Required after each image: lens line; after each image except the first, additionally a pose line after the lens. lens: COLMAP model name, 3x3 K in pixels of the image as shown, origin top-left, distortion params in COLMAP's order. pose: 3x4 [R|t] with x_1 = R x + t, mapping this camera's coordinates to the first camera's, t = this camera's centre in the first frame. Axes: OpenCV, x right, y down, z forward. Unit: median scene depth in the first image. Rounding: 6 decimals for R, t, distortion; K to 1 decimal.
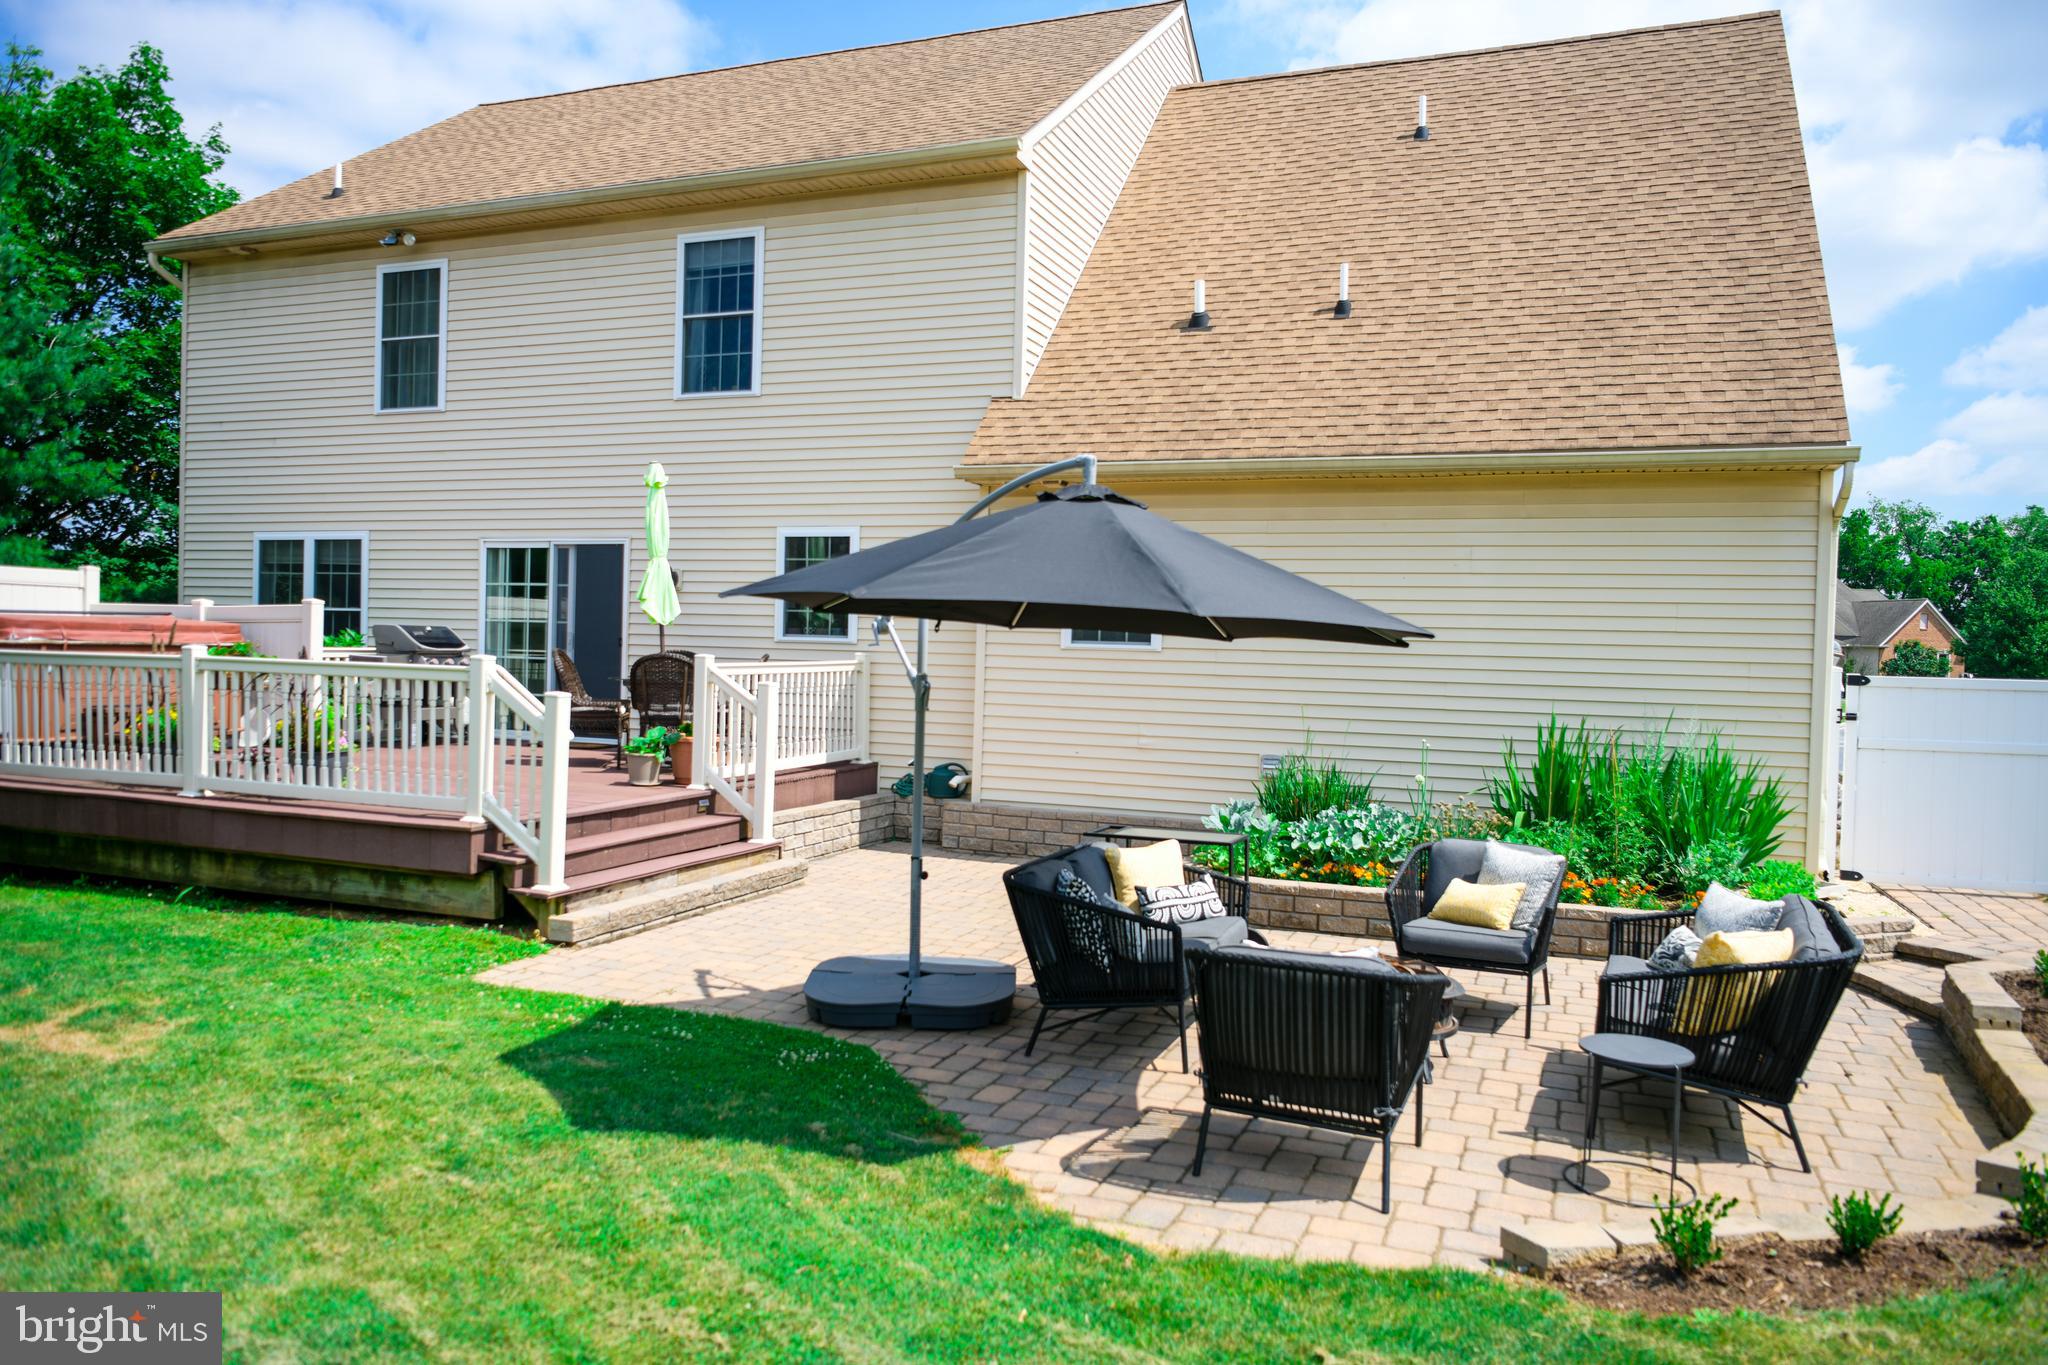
lens RADIAL K [[1405.0, 0, 1024.0], [0, 1405.0, 682.5], [0, 0, 1]] dist [-0.005596, -0.001564]
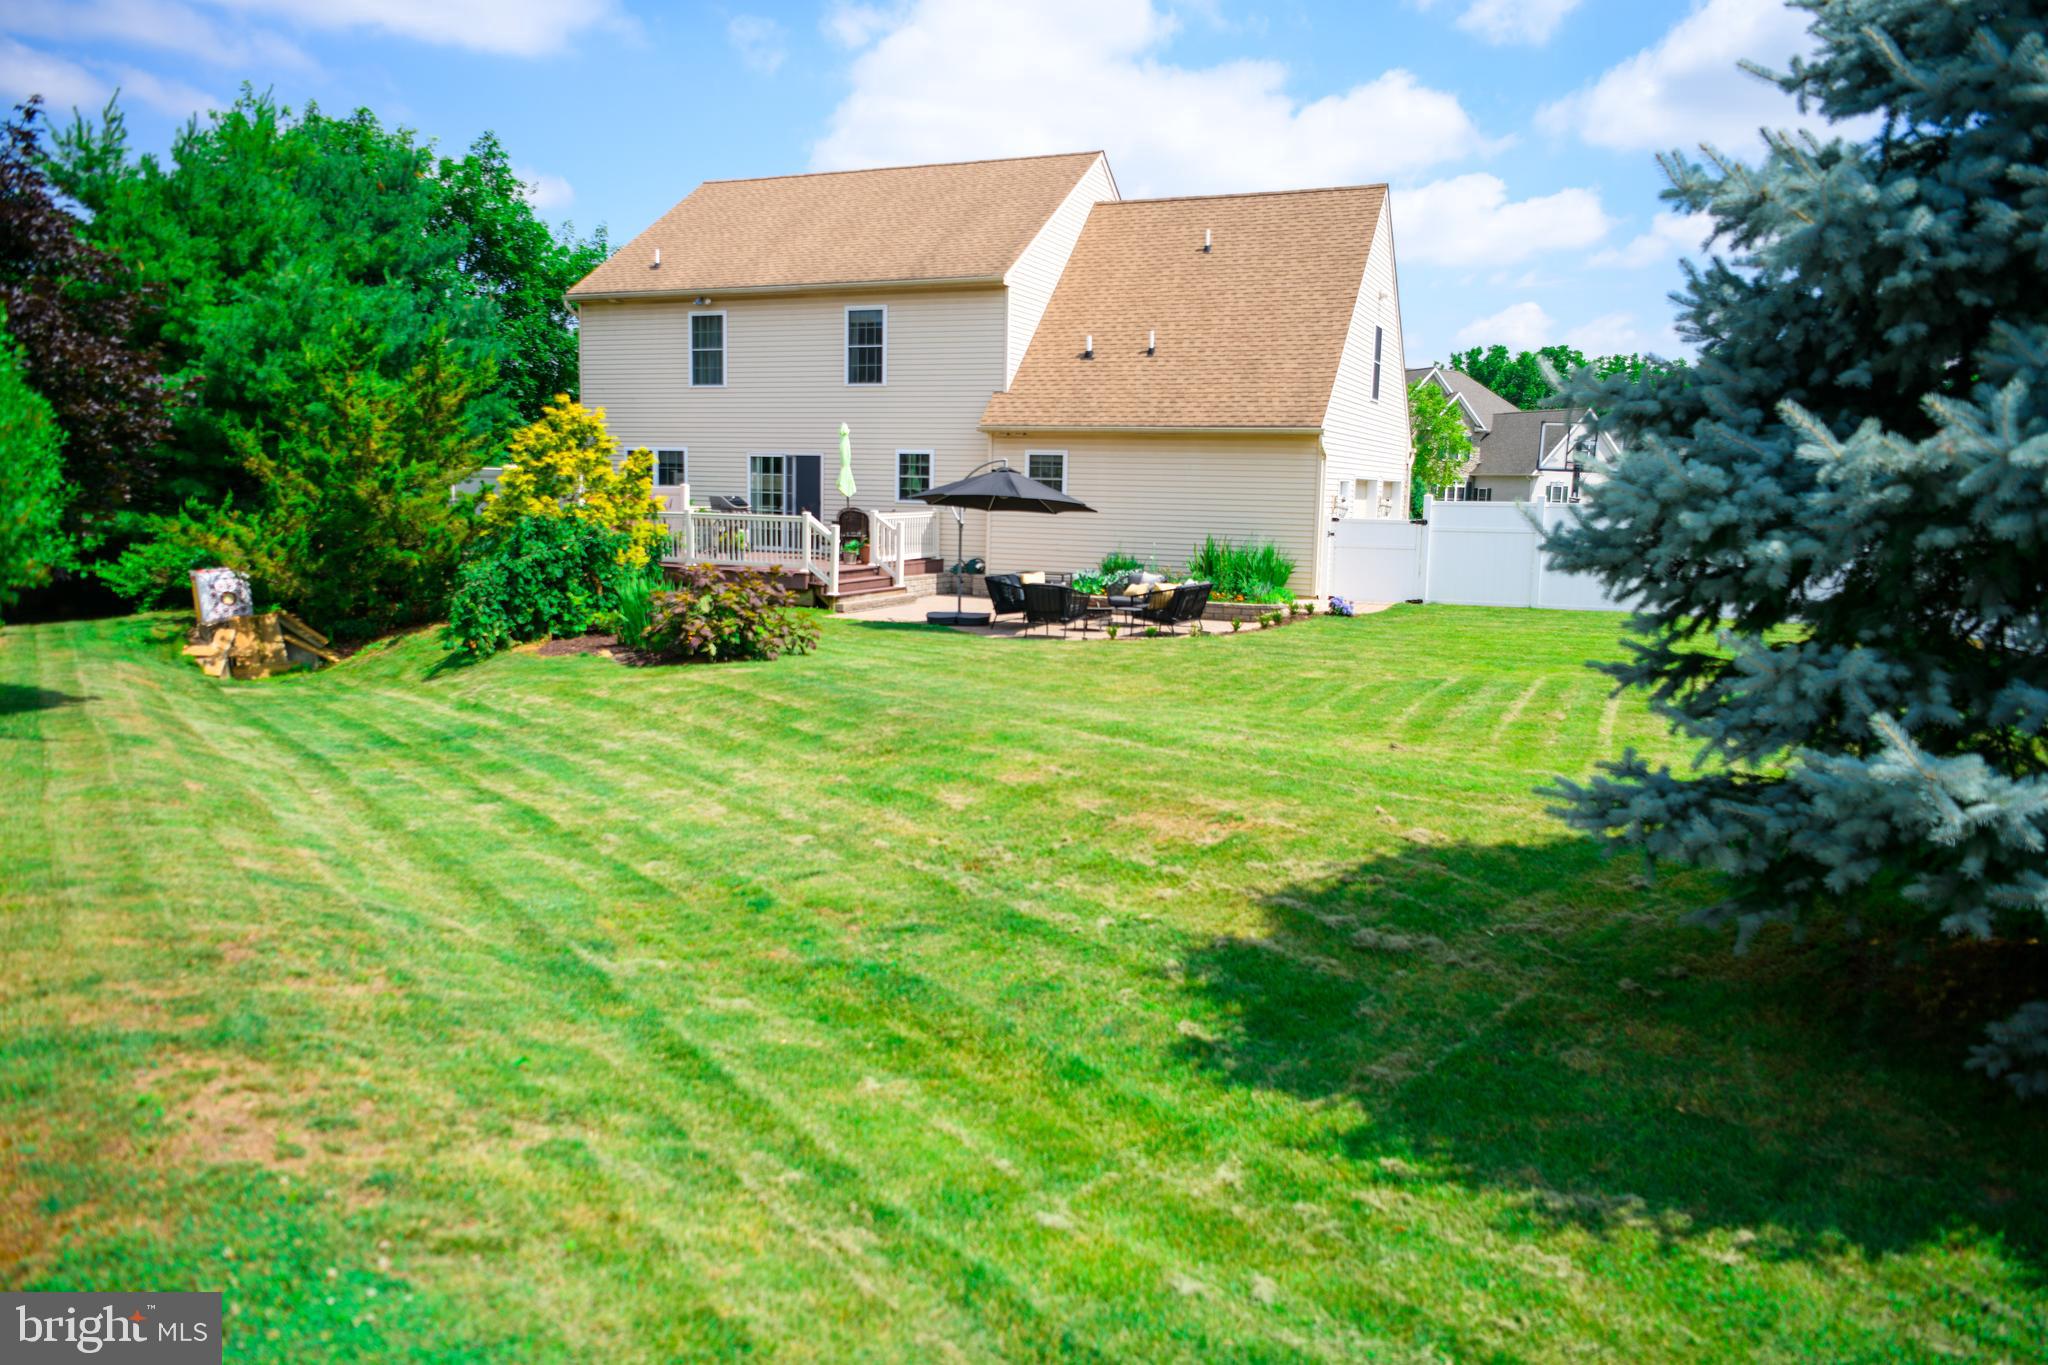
lens RADIAL K [[1422.8, 0, 1024.0], [0, 1422.8, 682.5], [0, 0, 1]] dist [-0.001488, 0.001354]
pose [[0.999318, 0.000701, -0.036917, 0.100773], [0.003423, 0.993753, 0.111547, 0.001655], [0.036765, -0.111597, 0.993073, -1.189508]]
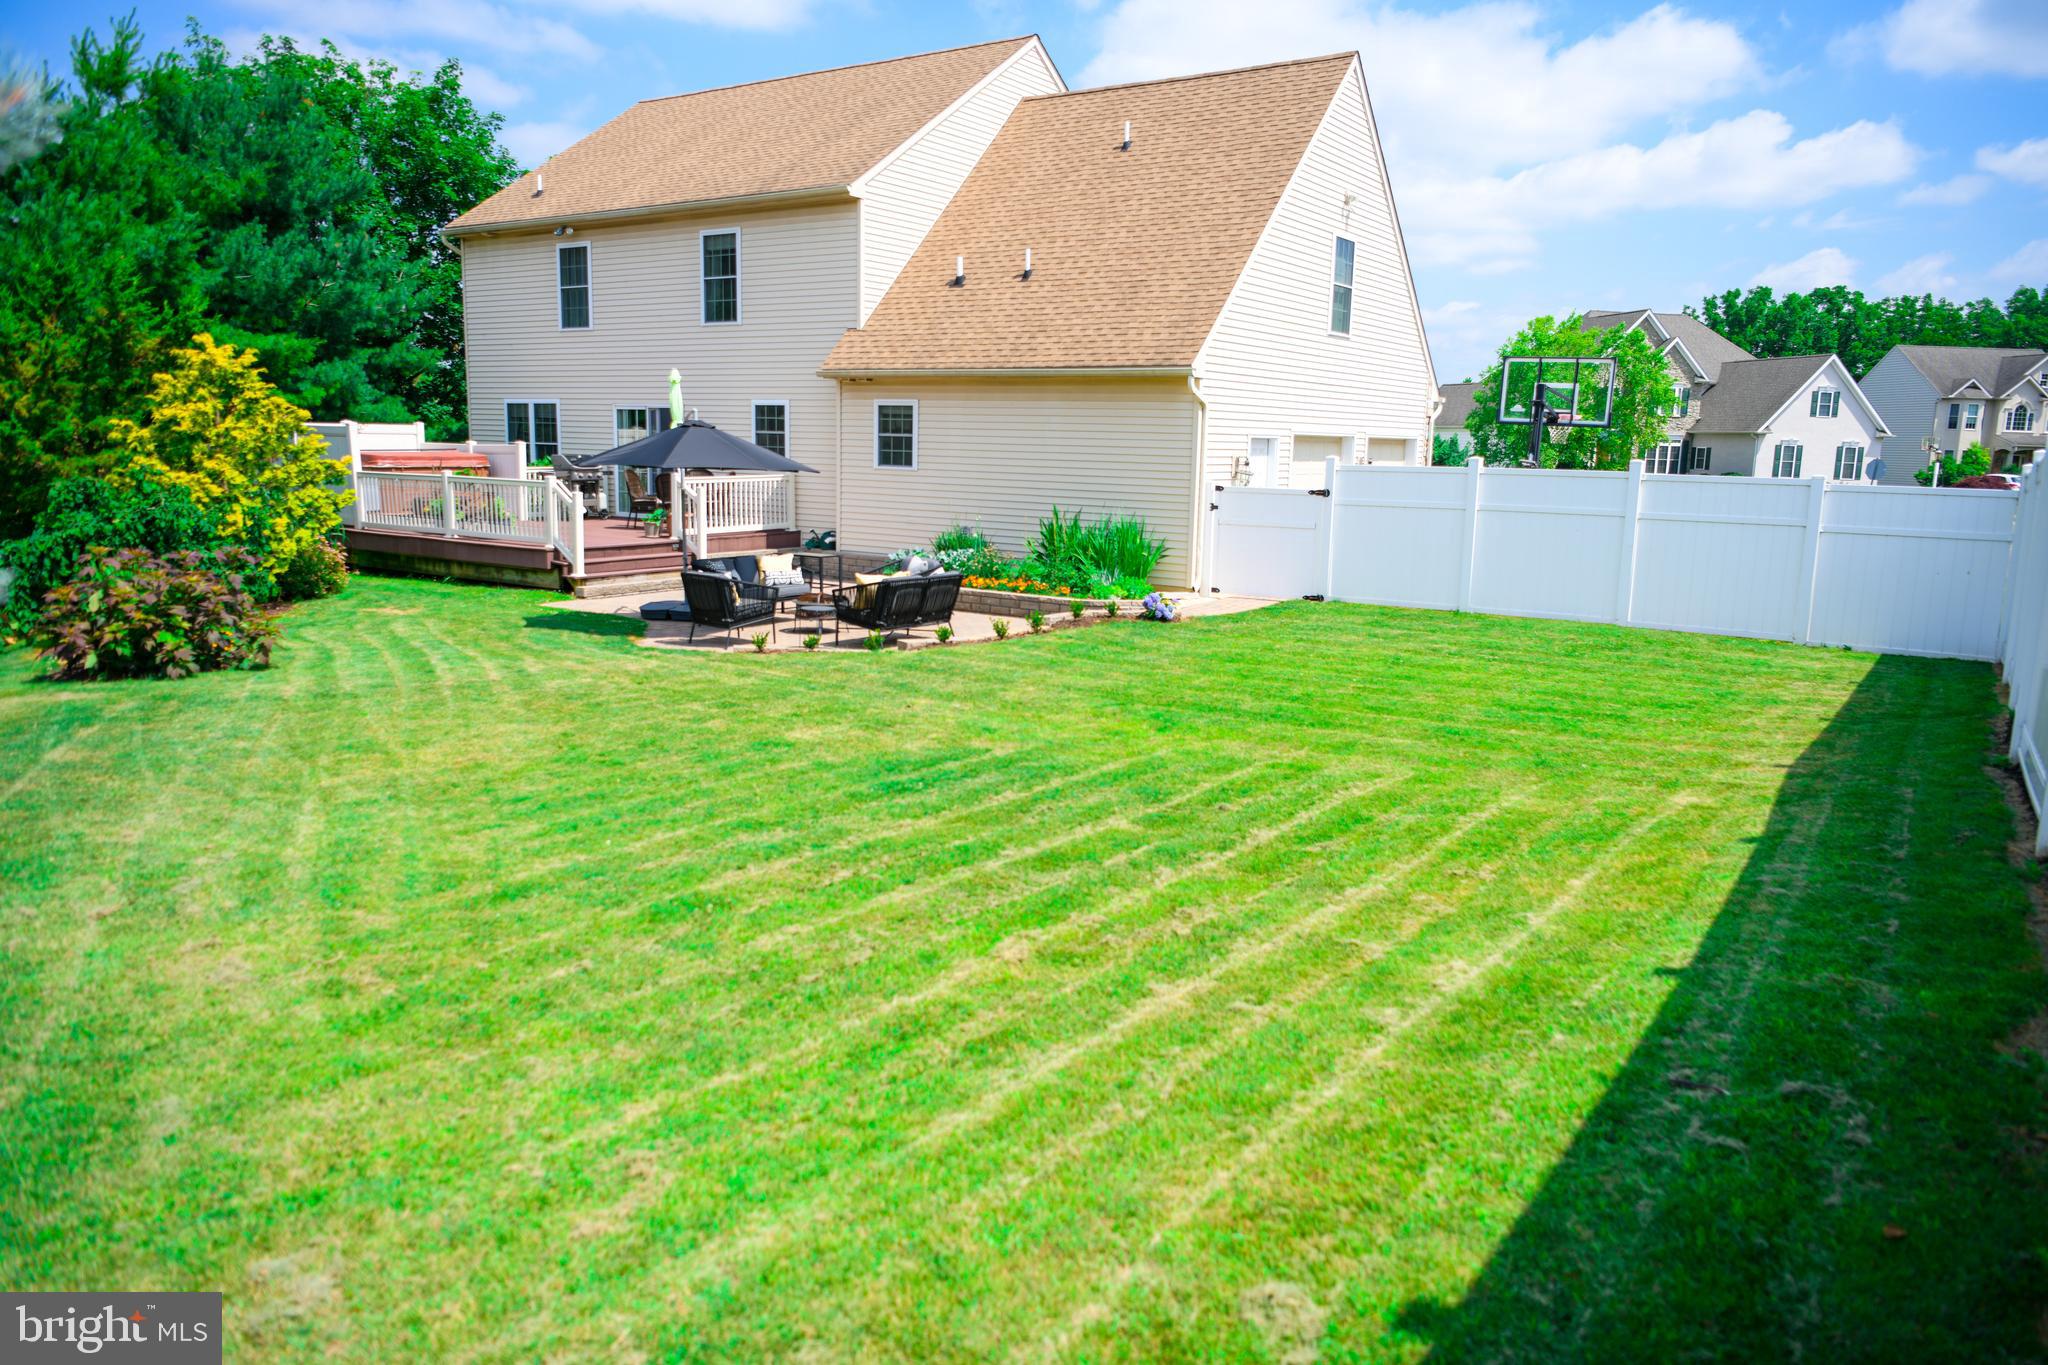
lens RADIAL K [[1405.0, 0, 1024.0], [0, 1405.0, 682.5], [0, 0, 1]] dist [-0.005596, -0.001564]
pose [[0.975113, 0.033831, -0.219112, 0.576907], [-0.002398, 0.989841, 0.142159, -0.008324], [0.221695, -0.138095, 0.965288, -0.717726]]
